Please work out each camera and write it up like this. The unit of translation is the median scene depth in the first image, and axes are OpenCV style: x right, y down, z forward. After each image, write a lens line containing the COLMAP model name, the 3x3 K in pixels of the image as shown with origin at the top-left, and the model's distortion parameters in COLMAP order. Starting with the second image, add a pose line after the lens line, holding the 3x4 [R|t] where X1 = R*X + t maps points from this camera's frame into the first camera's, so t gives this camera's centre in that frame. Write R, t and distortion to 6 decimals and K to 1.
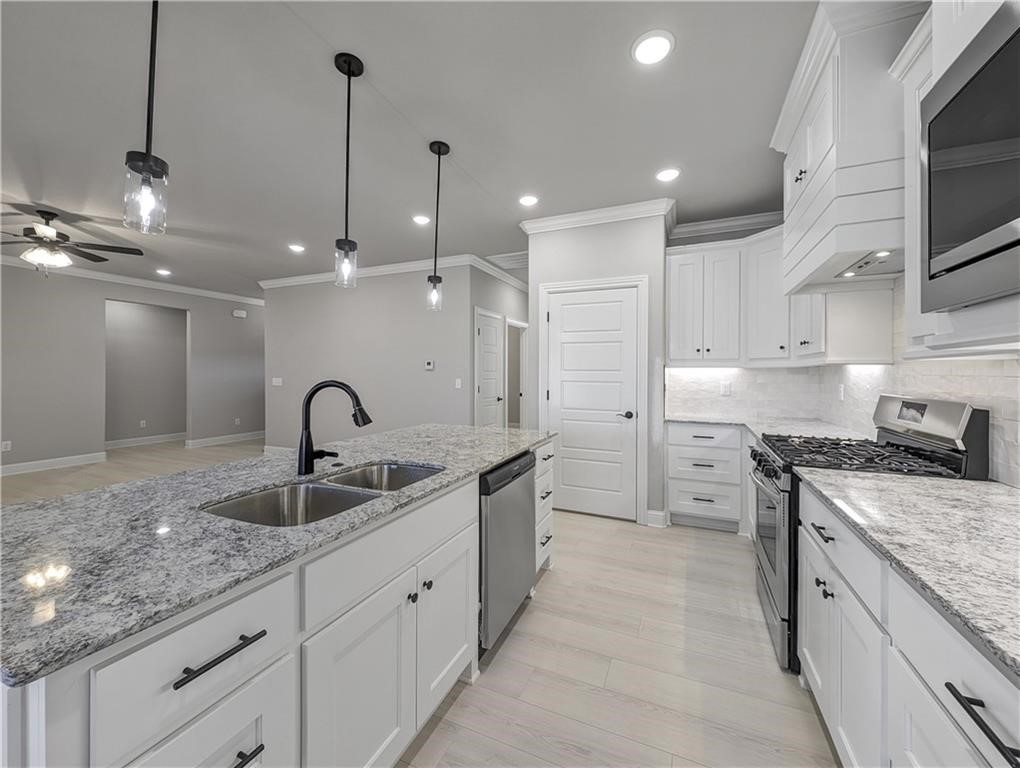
lens RADIAL K [[401.0, 0, 515.8], [0, 401.0, 372.6], [0, 0, 1]] dist [0.012243, -0.000066]
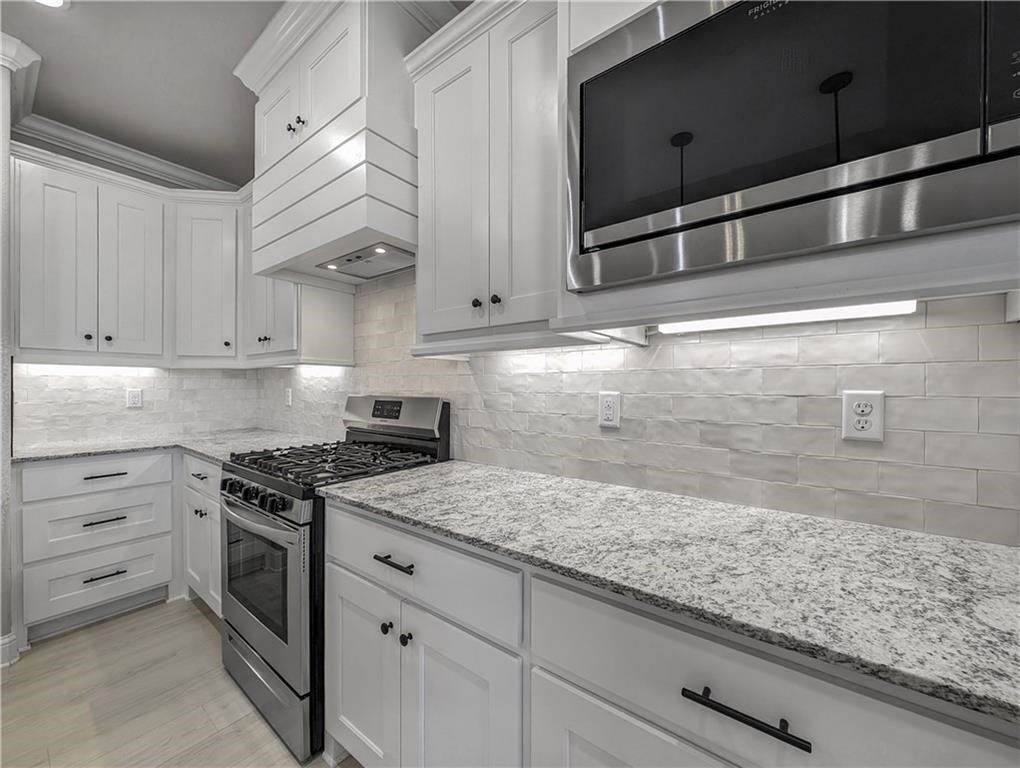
lens RADIAL K [[398.9, 0, 510.7], [0, 398.9, 387.3], [0, 0, 1]] dist [0.001717, -0.000607]
pose [[0.248544, -0.002149, 0.968618, 0.024867], [-0.003475, 0.999989, 0.003110, 0.020607], [-0.968614, -0.004139, 0.248534, 0.252791]]
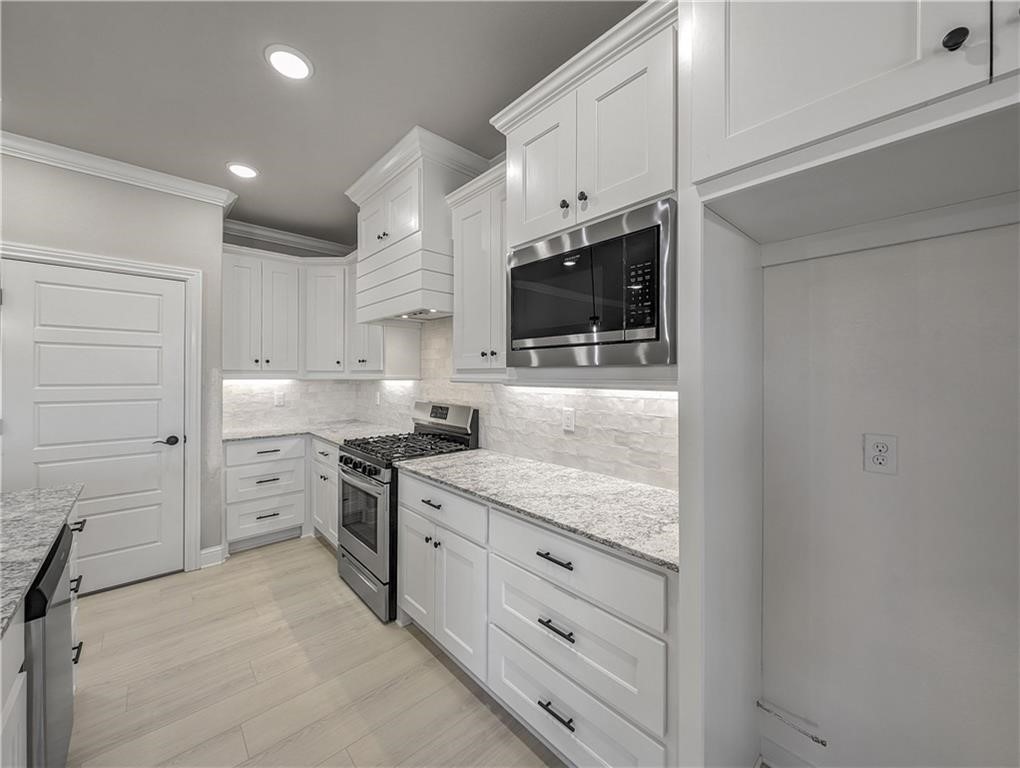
lens RADIAL K [[401.0, 0, 515.8], [0, 401.0, 372.6], [0, 0, 1]] dist [0.012243, -0.000066]
pose [[0.410045, 0.002949, 0.912060, -0.189230], [-0.003880, 0.999991, -0.001489, -0.033166], [-0.912057, -0.002928, 0.410053, 0.057189]]
